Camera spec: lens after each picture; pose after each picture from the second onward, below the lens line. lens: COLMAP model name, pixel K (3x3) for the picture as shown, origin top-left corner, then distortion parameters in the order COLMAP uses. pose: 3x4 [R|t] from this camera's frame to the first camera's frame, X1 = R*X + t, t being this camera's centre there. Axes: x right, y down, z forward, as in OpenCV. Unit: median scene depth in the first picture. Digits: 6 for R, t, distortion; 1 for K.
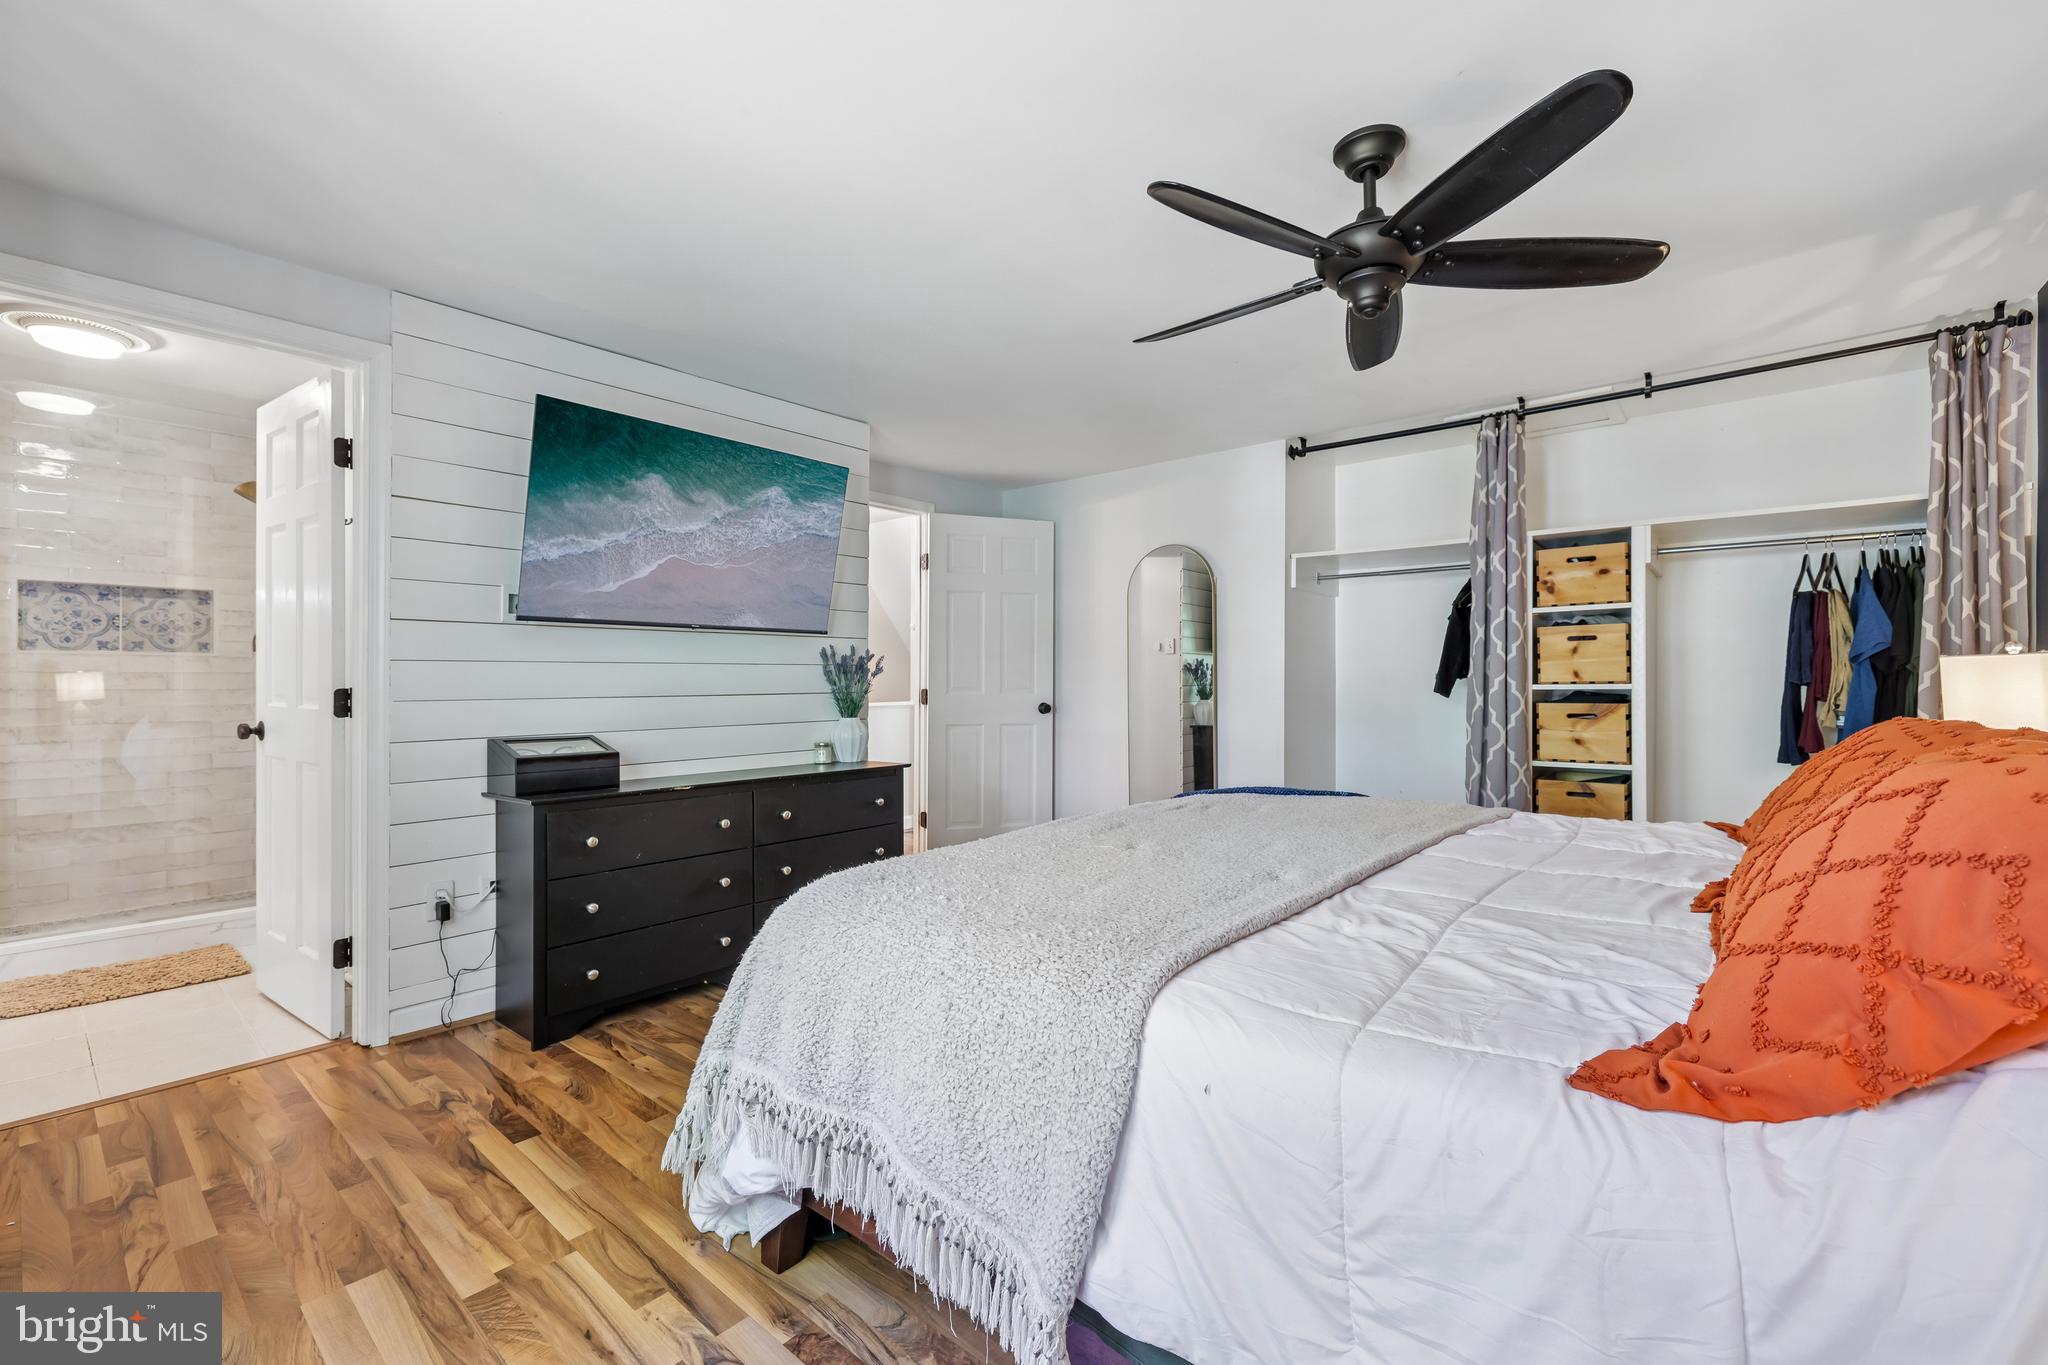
lens RADIAL K [[887.4, 0, 1025.4], [0, 887.4, 677.4], [0, 0, 1]] dist [0.005155, 0.000534]
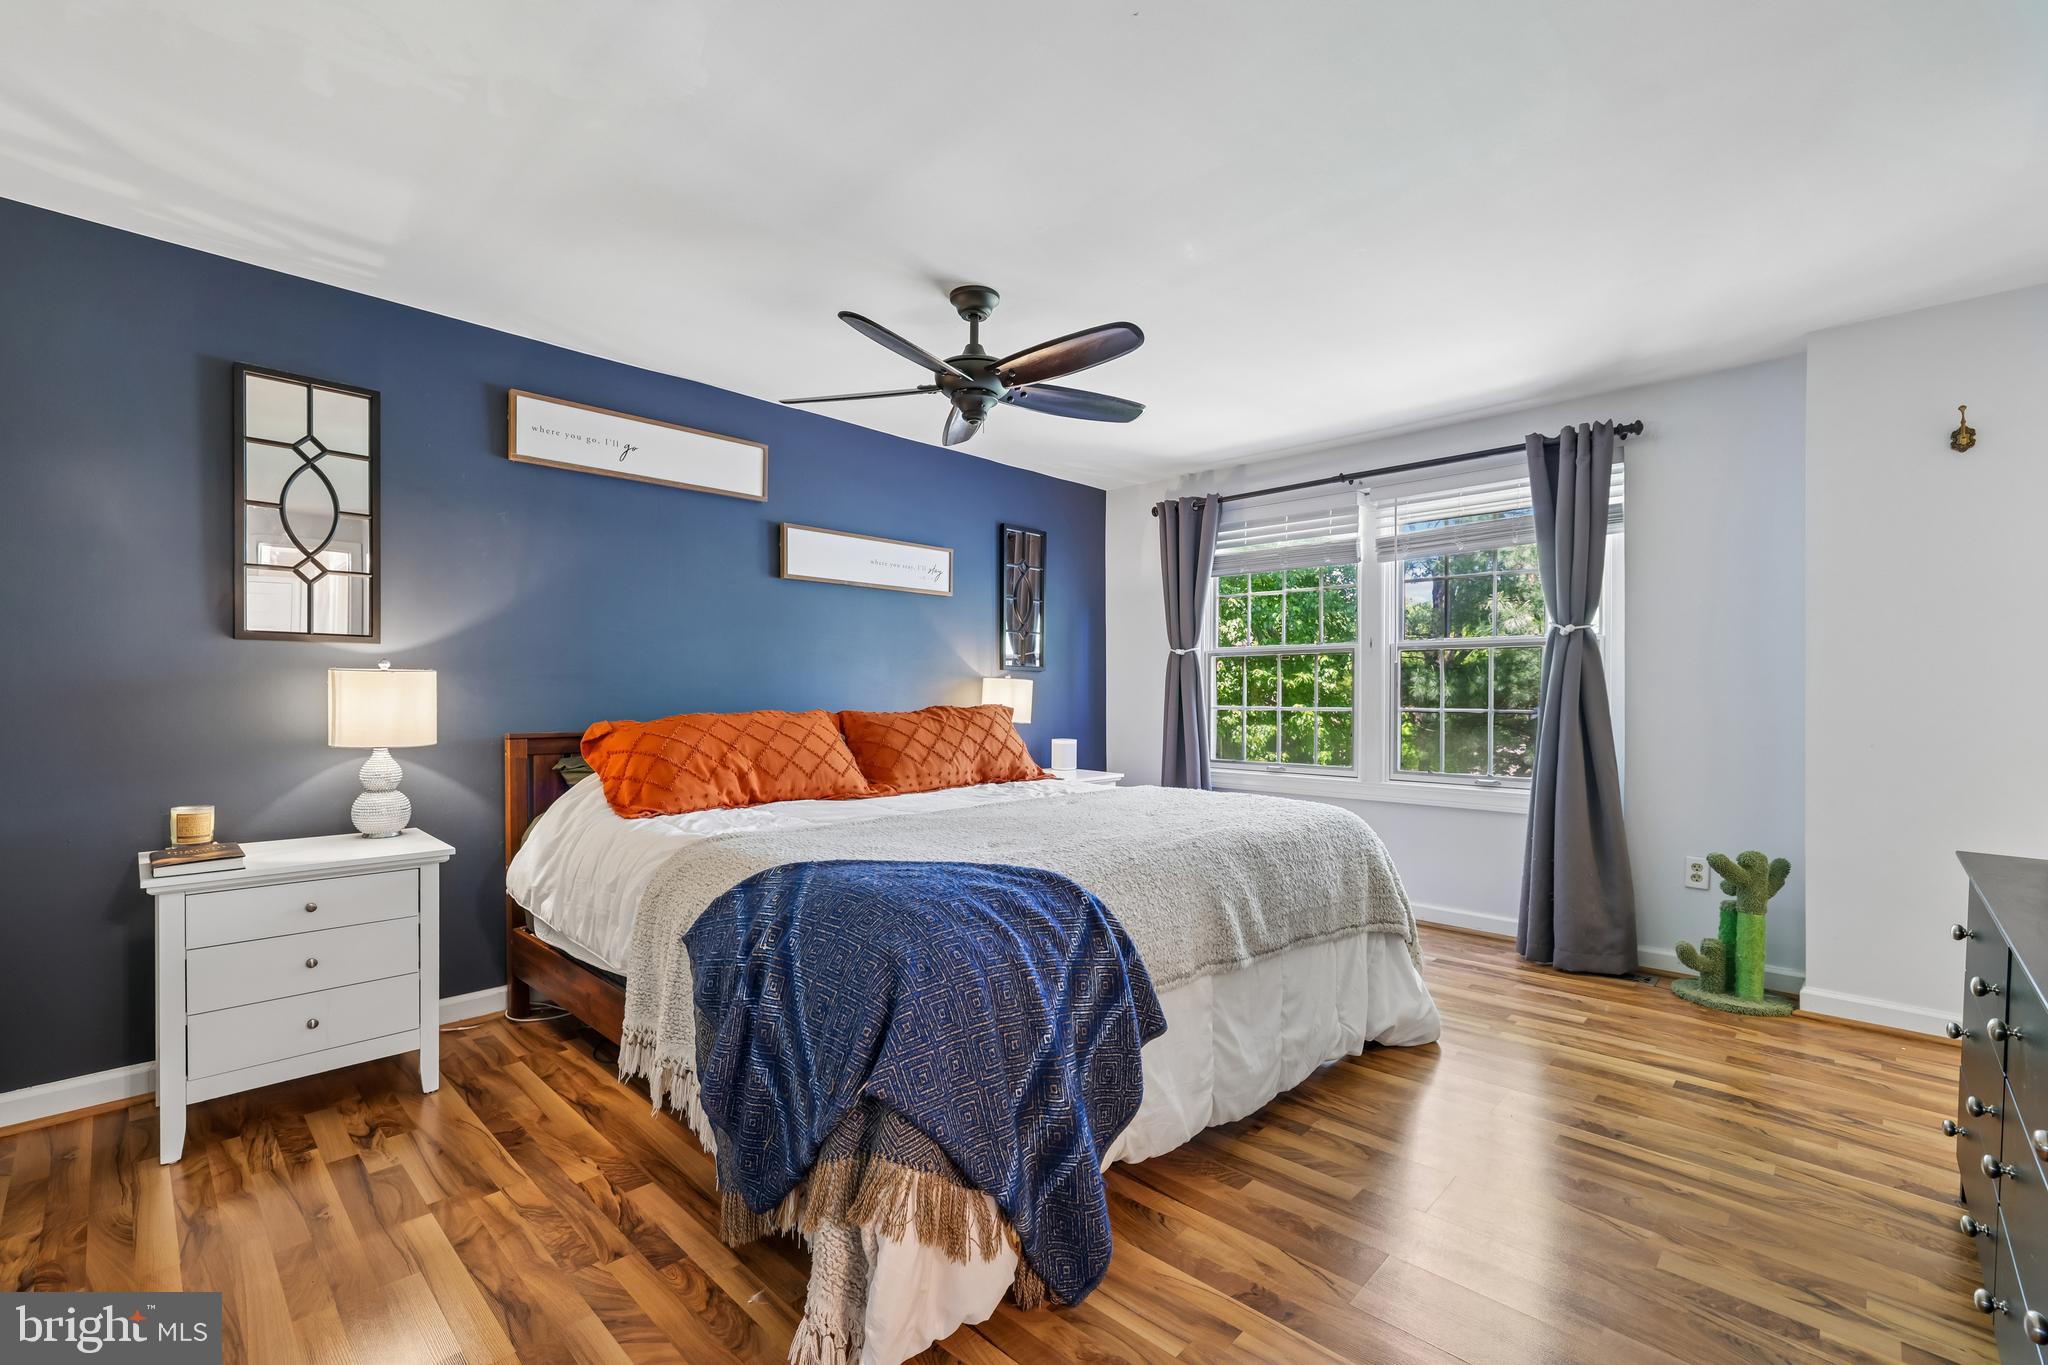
lens RADIAL K [[887.4, 0, 1021.9], [0, 887.4, 690.1], [0, 0, 1]] dist [0.005155, 0.000534]
pose [[-0.998068, 0.003141, 0.062055, 0.138274], [0.003075, 0.999995, -0.001159, -0.000546], [-0.062058, -0.000966, -0.998072, 1.365418]]
